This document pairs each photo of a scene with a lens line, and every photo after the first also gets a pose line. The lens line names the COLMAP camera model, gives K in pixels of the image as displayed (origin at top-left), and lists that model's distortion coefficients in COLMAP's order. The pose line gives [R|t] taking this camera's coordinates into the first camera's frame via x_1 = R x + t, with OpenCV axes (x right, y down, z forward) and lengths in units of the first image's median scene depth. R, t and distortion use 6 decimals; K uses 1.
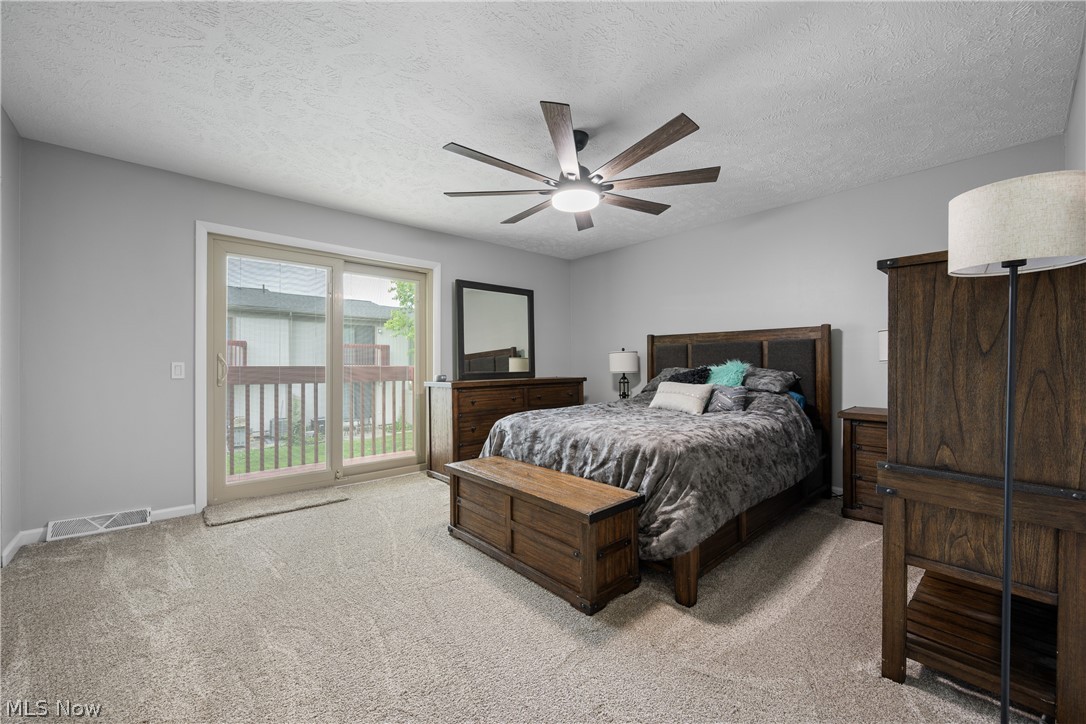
lens RADIAL K [[427.7, 0, 543.7], [0, 427.7, 368.5], [0, 0, 1]] dist [0.000201, -0.001156]
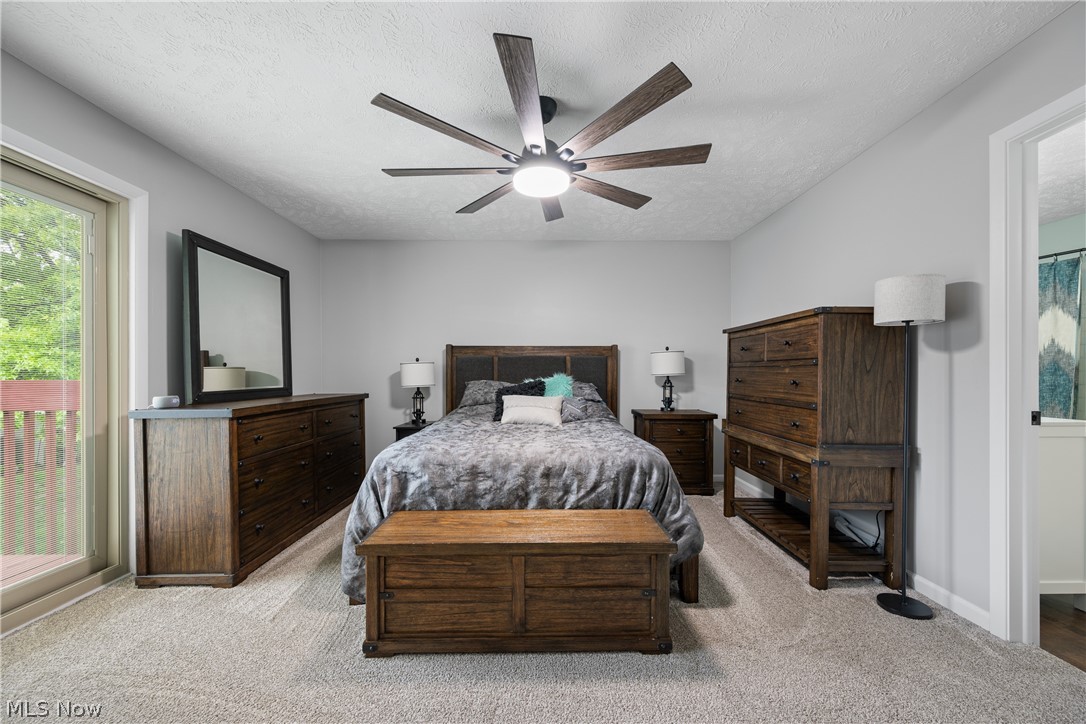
lens RADIAL K [[427.7, 0, 558.6], [0, 427.7, 381.3], [0, 0, 1]] dist [0.000201, -0.001156]
pose [[0.656082, -0.007756, 0.754650, -0.529759], [0.006424, 0.999968, 0.004693, -0.005745], [-0.754663, 0.001769, 0.656111, 0.418135]]
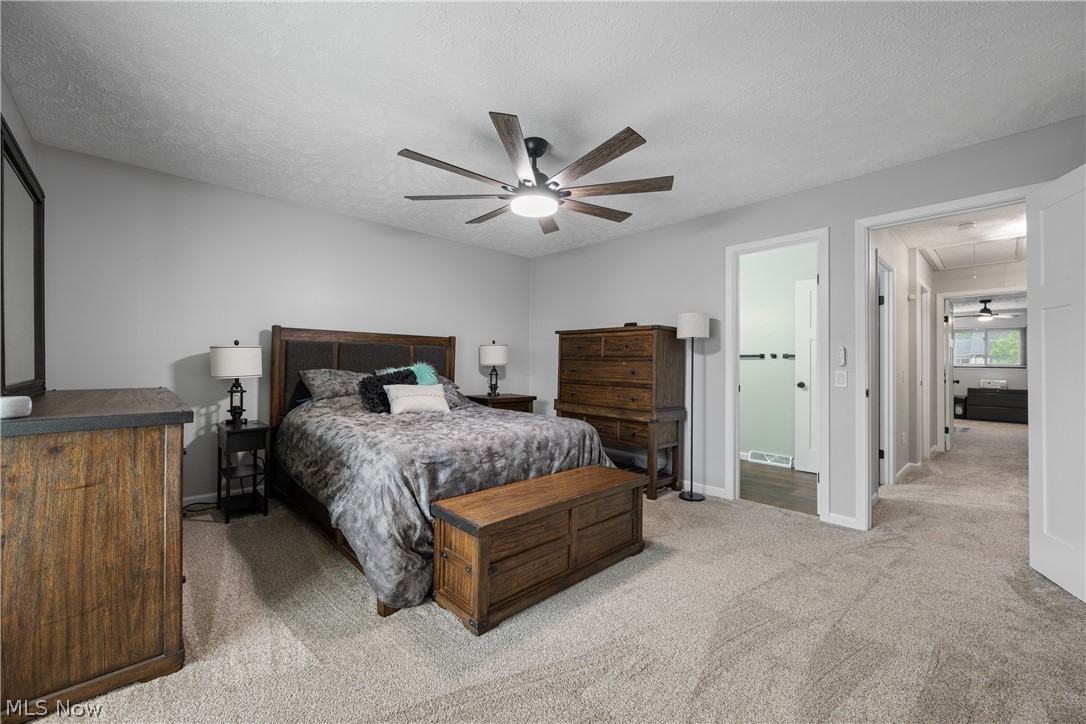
lens RADIAL K [[427.7, 0, 543.3], [0, 427.7, 364.4], [0, 0, 1]] dist [0.000201, -0.001156]
pose [[-0.024508, 0.004766, 0.999688, -0.921181], [0.000492, 0.999989, -0.004755, -0.012266], [-0.999700, 0.000375, -0.024510, 0.985604]]
